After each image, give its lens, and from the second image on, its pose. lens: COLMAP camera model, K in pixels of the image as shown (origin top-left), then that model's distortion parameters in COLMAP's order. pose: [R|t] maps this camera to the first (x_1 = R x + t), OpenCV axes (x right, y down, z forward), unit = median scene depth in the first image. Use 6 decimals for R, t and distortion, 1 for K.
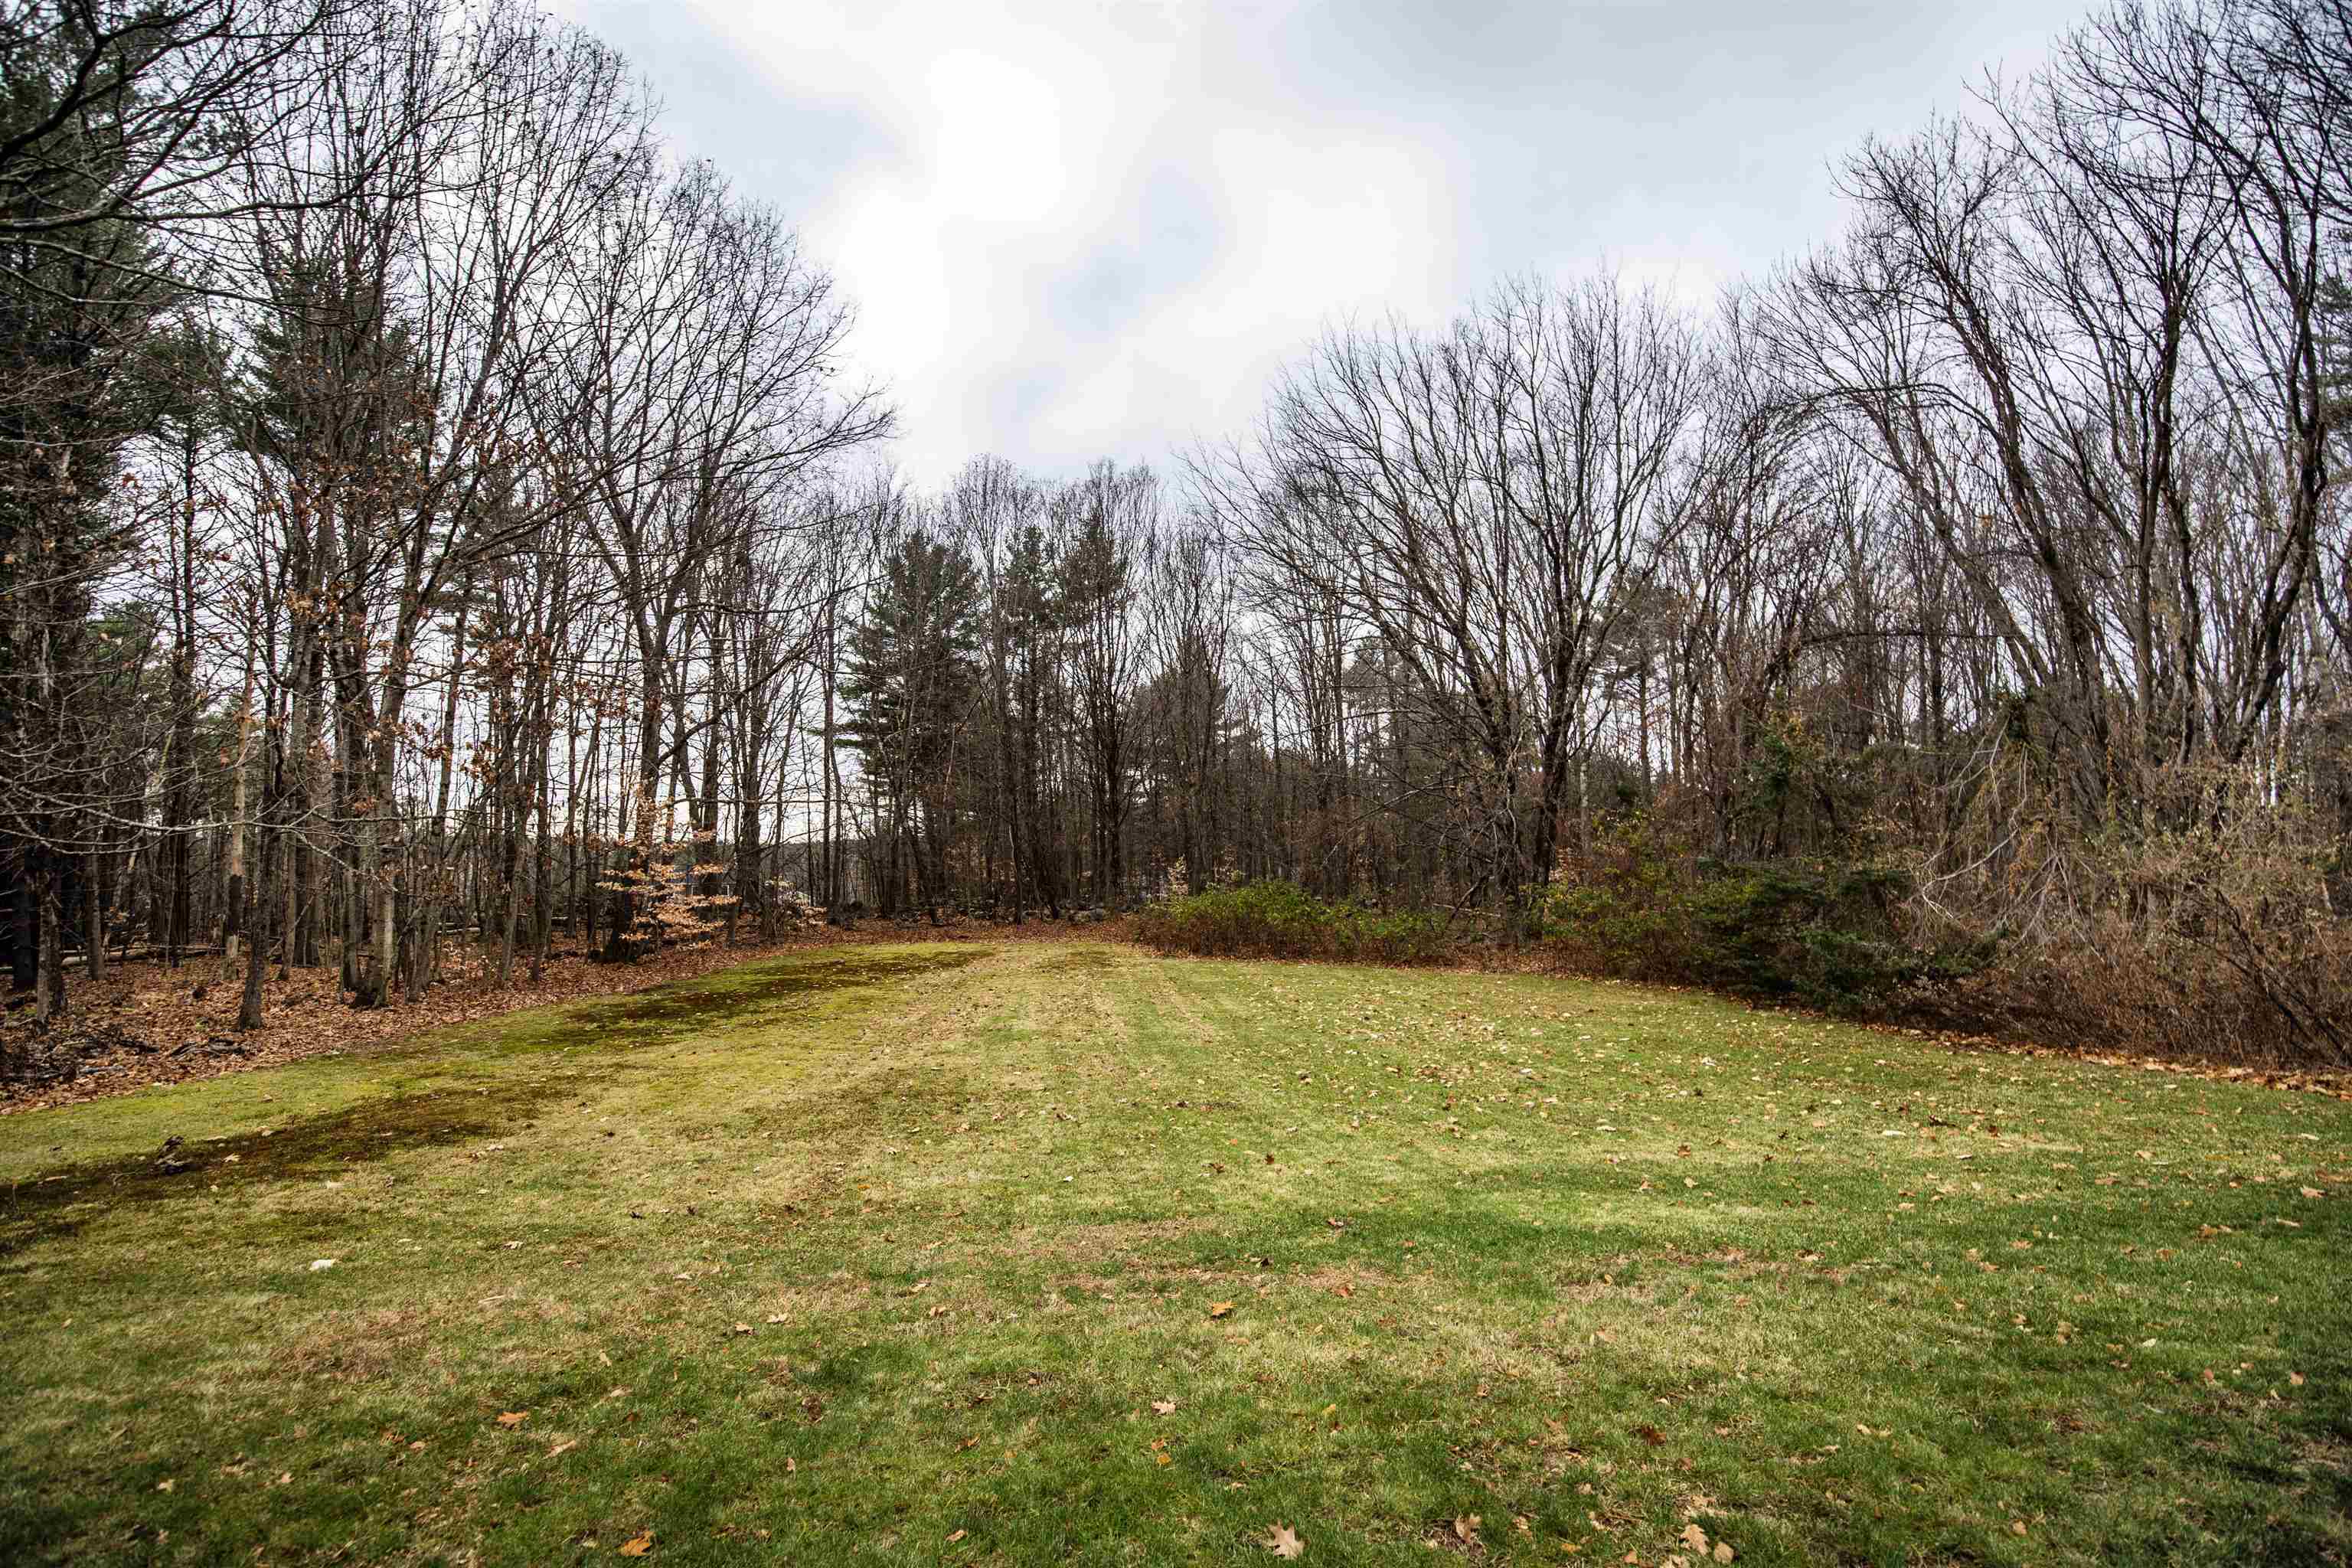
lens RADIAL K [[1083.8, 0, 1176.8], [0, 1083.8, 779.2], [0, 0, 1]] dist [-0.024289, 0.000485]
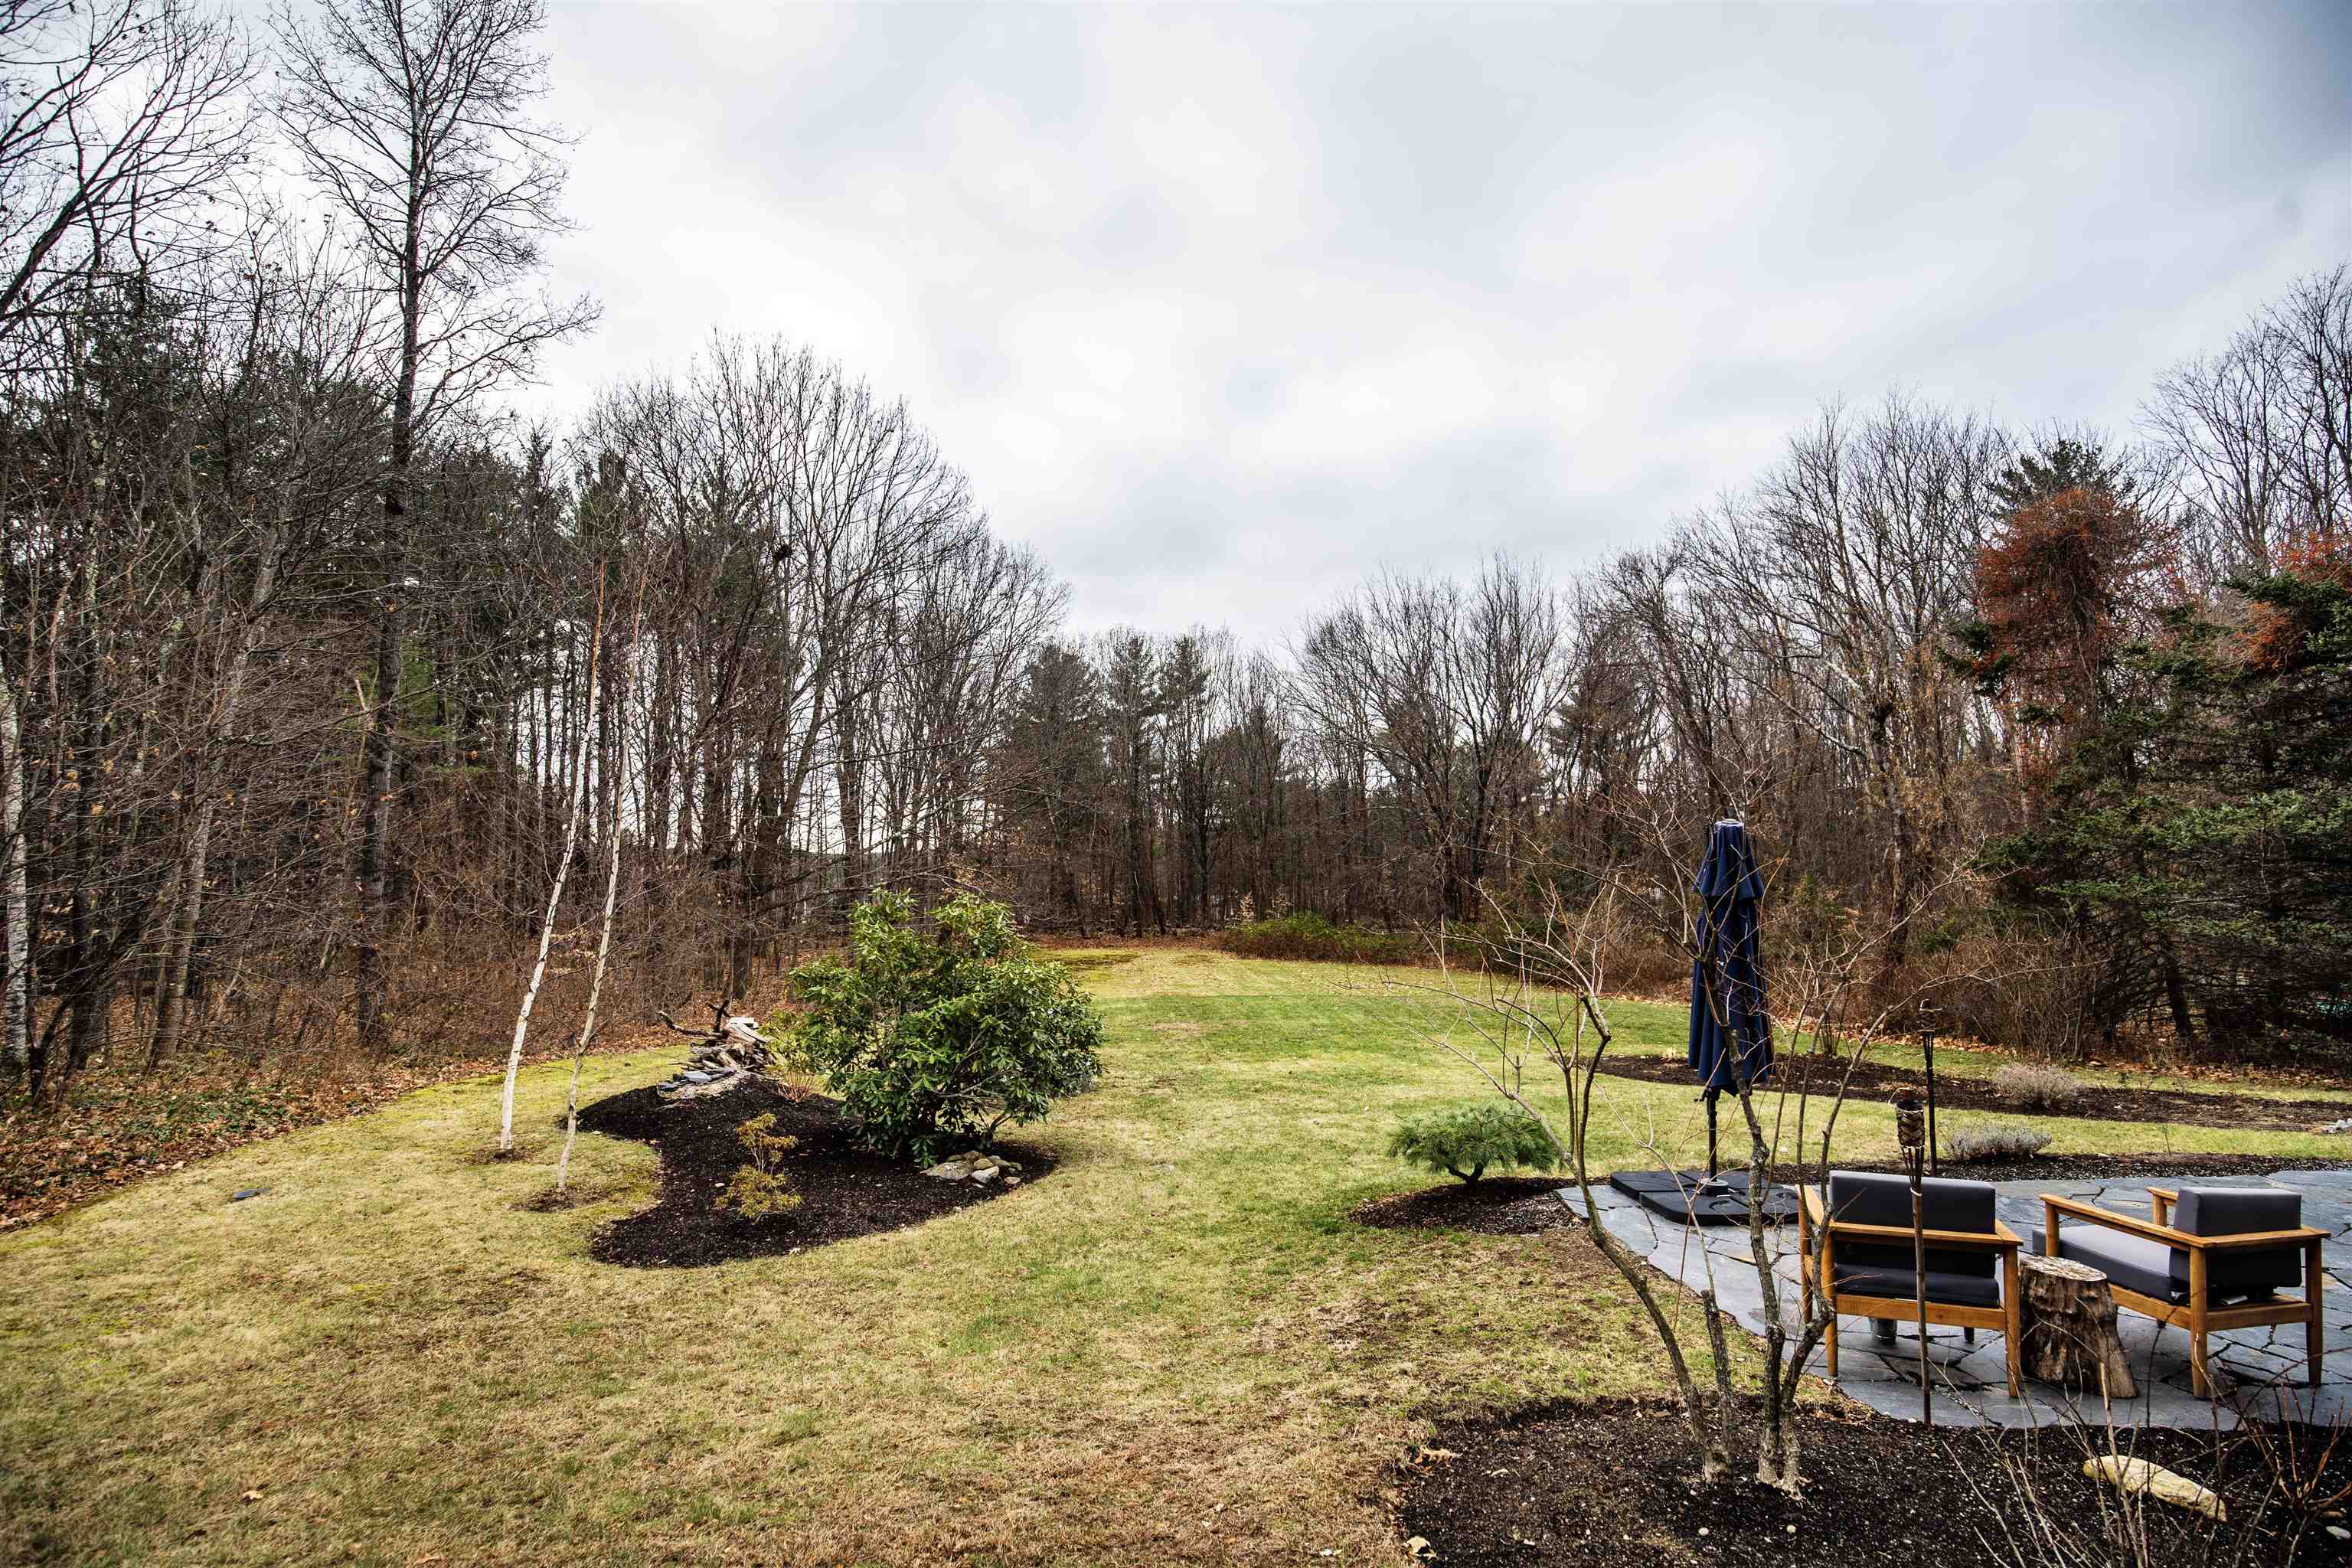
lens RADIAL K [[1083.8, 0, 1175.3], [0, 1083.8, 785.0], [0, 0, 1]] dist [-0.024289, 0.000485]
pose [[0.998516, 0.002175, -0.054418, -0.017871], [-0.002413, 0.999988, -0.004308, -0.070726], [0.054408, 0.004433, 0.998509, -0.495106]]
